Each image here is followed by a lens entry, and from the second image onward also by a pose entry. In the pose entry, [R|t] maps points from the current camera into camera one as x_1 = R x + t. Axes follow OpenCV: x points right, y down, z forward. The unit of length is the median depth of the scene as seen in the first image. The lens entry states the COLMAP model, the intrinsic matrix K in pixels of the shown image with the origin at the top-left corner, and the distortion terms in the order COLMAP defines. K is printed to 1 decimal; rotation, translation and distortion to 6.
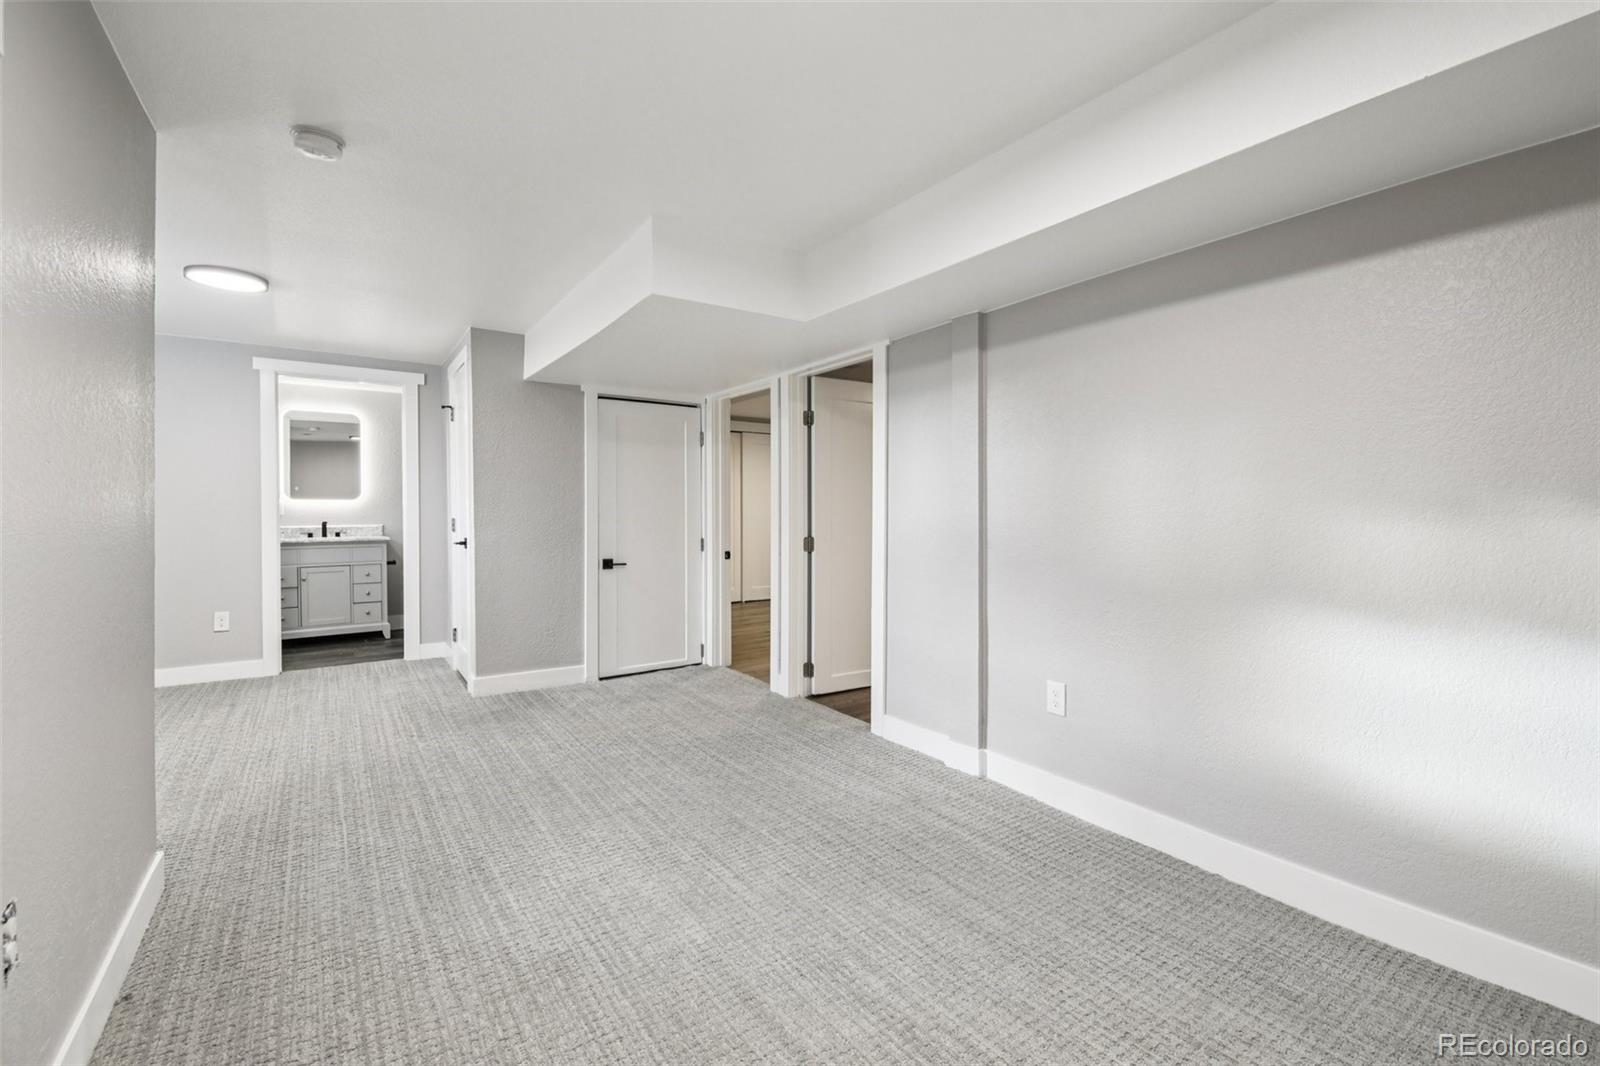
lens RADIAL K [[705.5, 0, 793.9], [0, 705.5, 519.1], [0, 0, 1]] dist [0.001264, -0.000536]
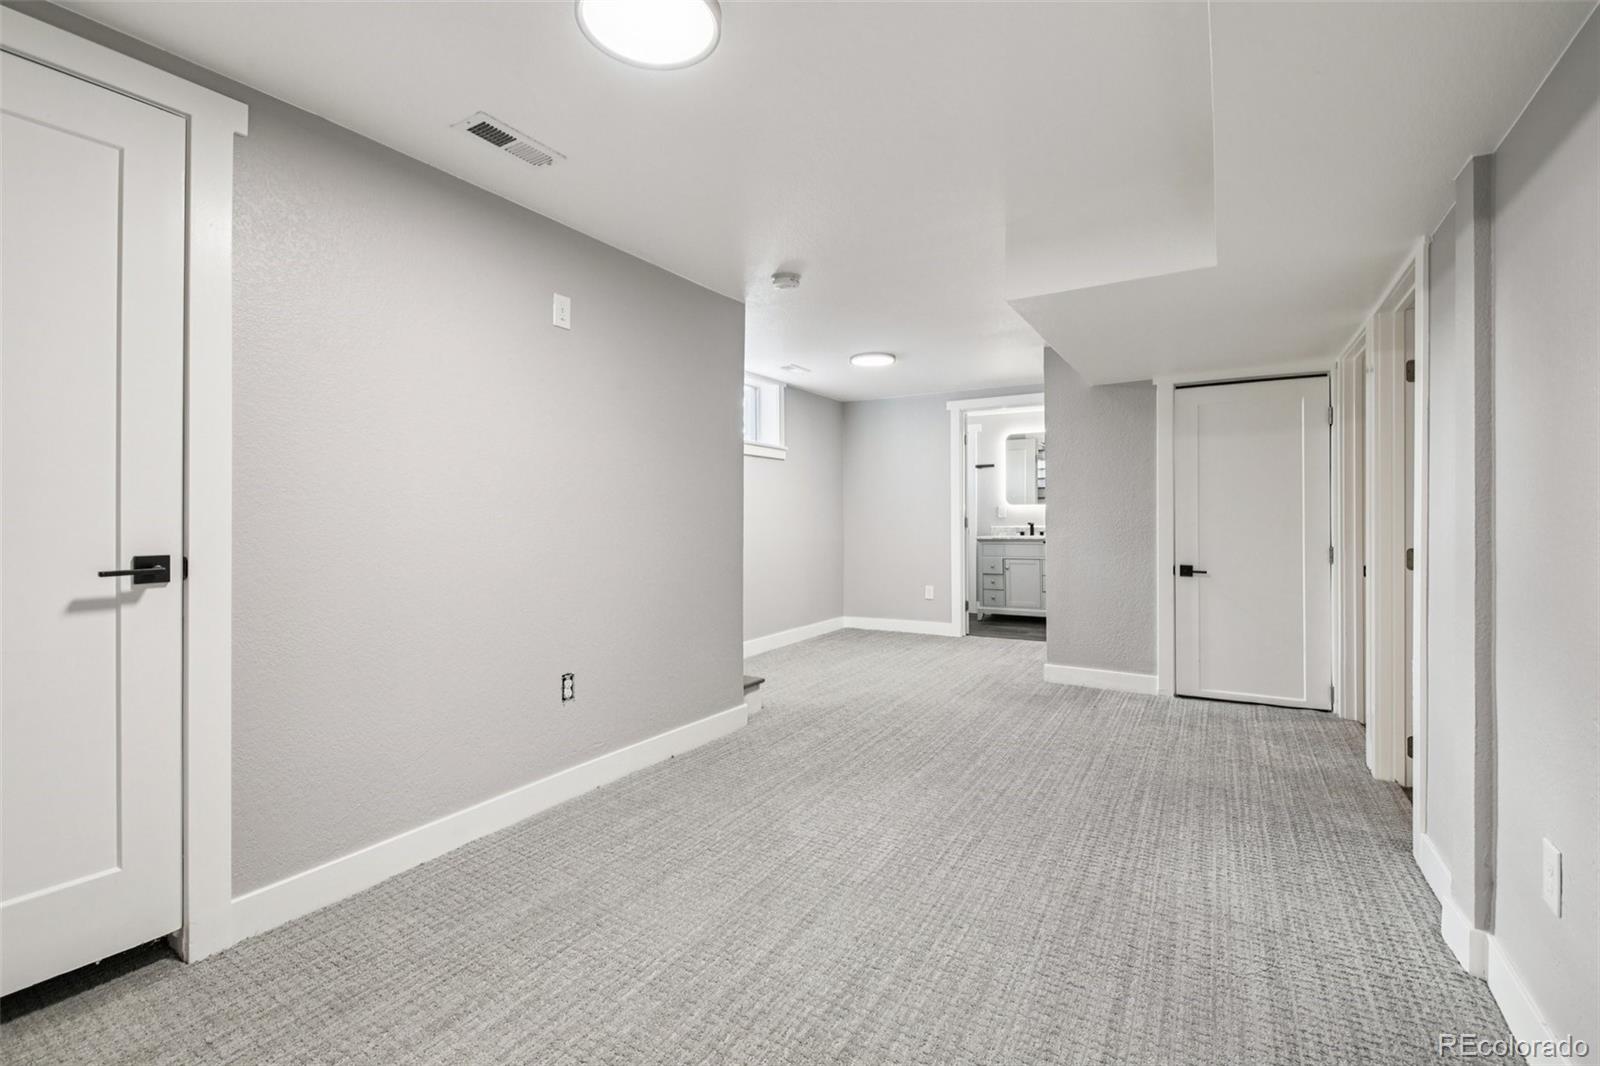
lens RADIAL K [[705.5, 0, 793.9], [0, 705.5, 519.1], [0, 0, 1]] dist [0.001264, -0.000536]
pose [[0.398381, 0.000668, -0.917220, 0.428486], [-0.005058, 0.999986, -0.001468, 0.001843], [0.917206, 0.005224, 0.398378, 0.210333]]
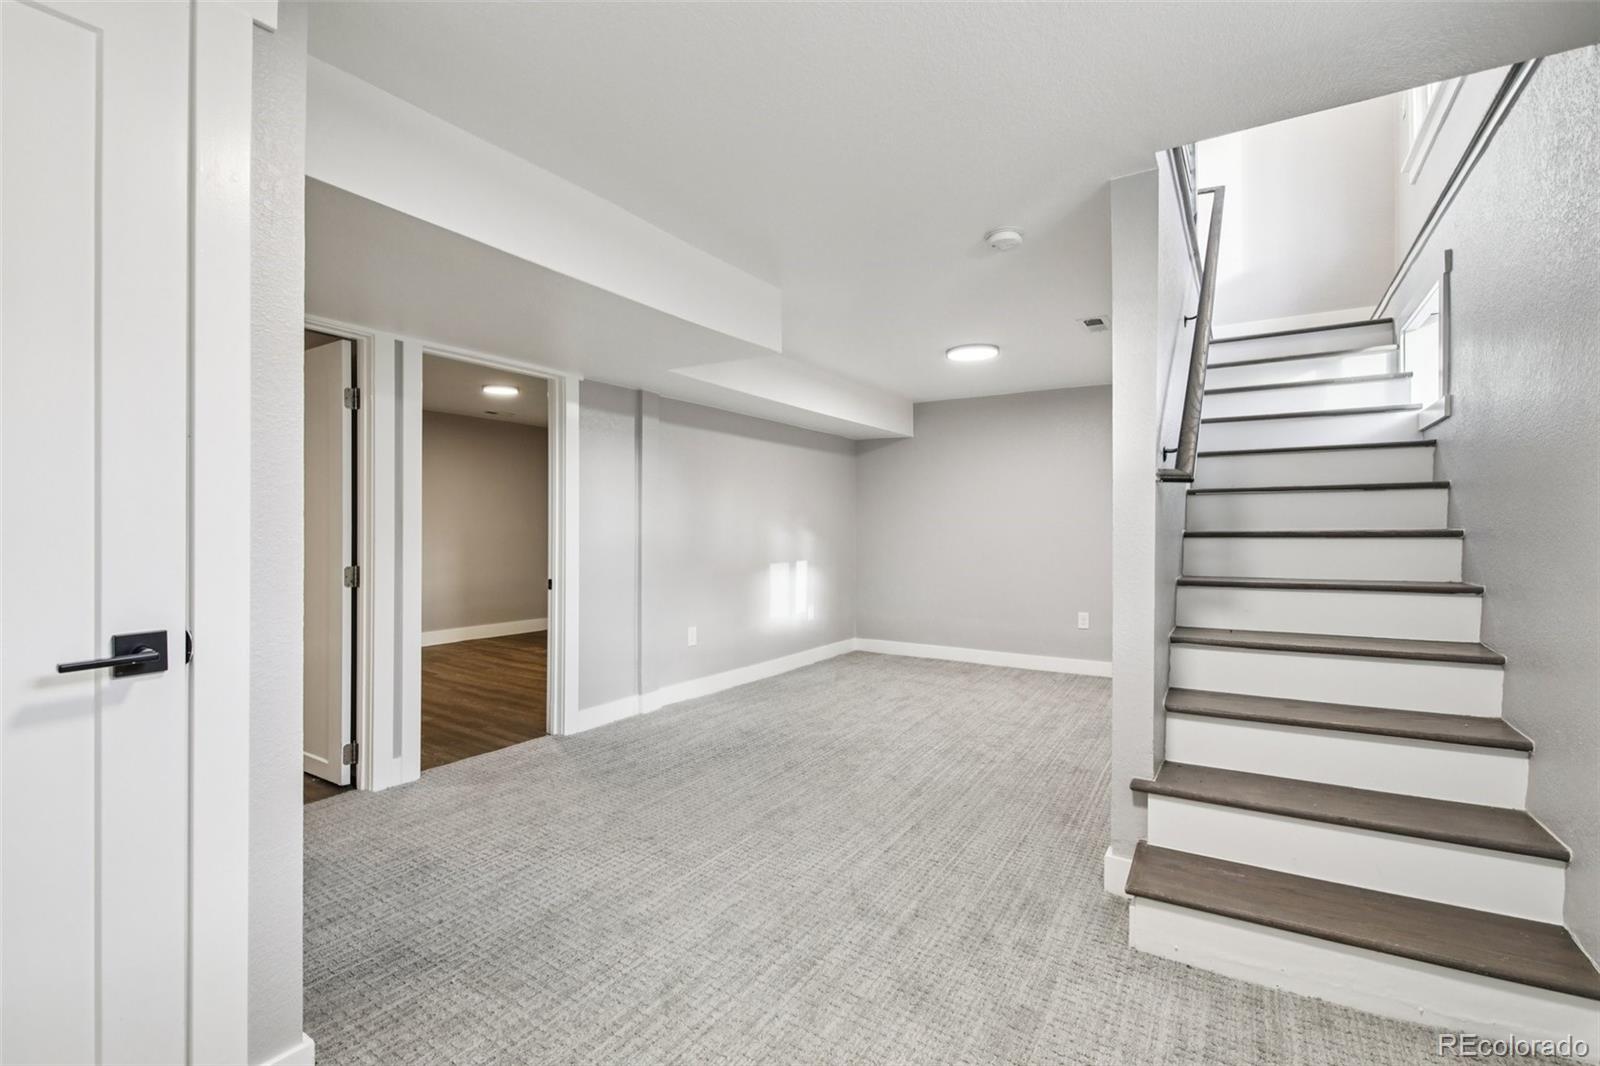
lens RADIAL K [[705.5, 0, 793.9], [0, 705.5, 519.1], [0, 0, 1]] dist [0.001264, -0.000536]
pose [[-0.389045, 0.024097, 0.920904, -0.899762], [0.015148, 0.999690, -0.019759, 0.002487], [-0.921094, 0.006263, -0.389289, 0.980126]]
